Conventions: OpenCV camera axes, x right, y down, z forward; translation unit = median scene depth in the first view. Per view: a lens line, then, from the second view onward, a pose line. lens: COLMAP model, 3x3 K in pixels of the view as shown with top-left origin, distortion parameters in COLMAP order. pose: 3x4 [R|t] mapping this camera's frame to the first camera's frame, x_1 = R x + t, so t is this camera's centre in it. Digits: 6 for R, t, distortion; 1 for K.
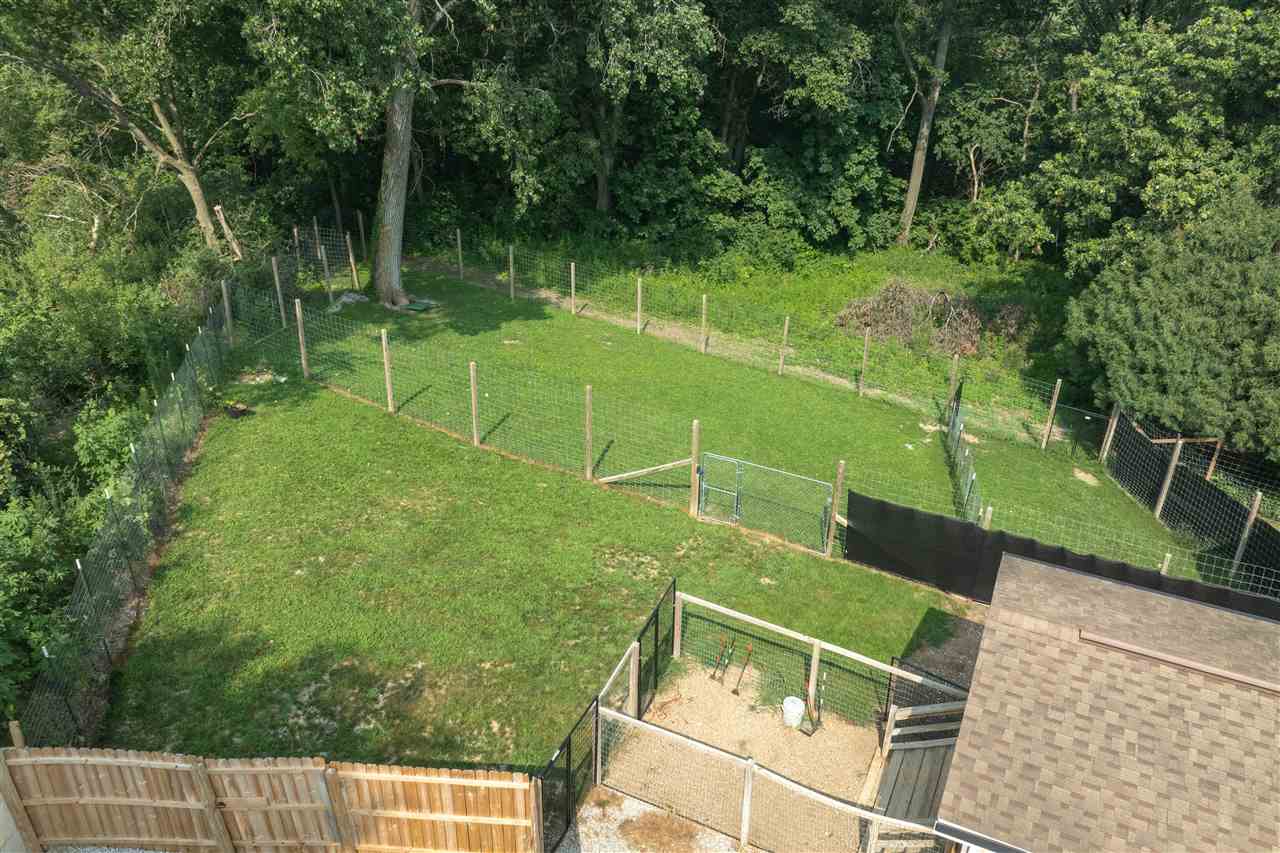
lens RADIAL K [[936.5, 0, 640.0], [0, 936.5, 426.5], [0, 0, 1]] dist [-0.001074, 0.000252]
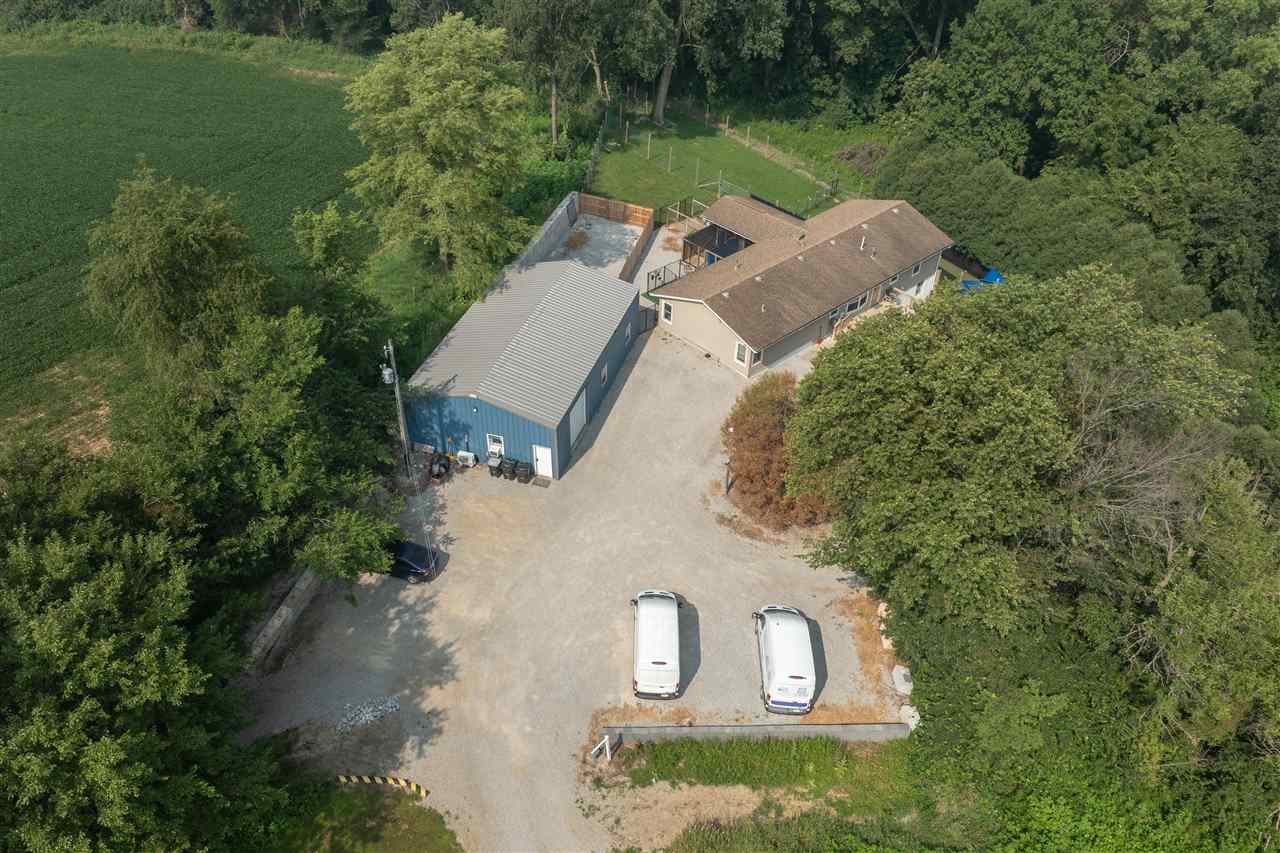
lens RADIAL K [[936.5, 0, 640.0], [0, 936.5, 426.5], [0, 0, 1]] dist [-0.001074, 0.000252]
pose [[0.944958, 0.221819, -0.240520, 0.595585], [-0.170111, 0.961017, 0.217964, 0.145324], [0.279493, -0.165051, 0.945855, -1.922490]]
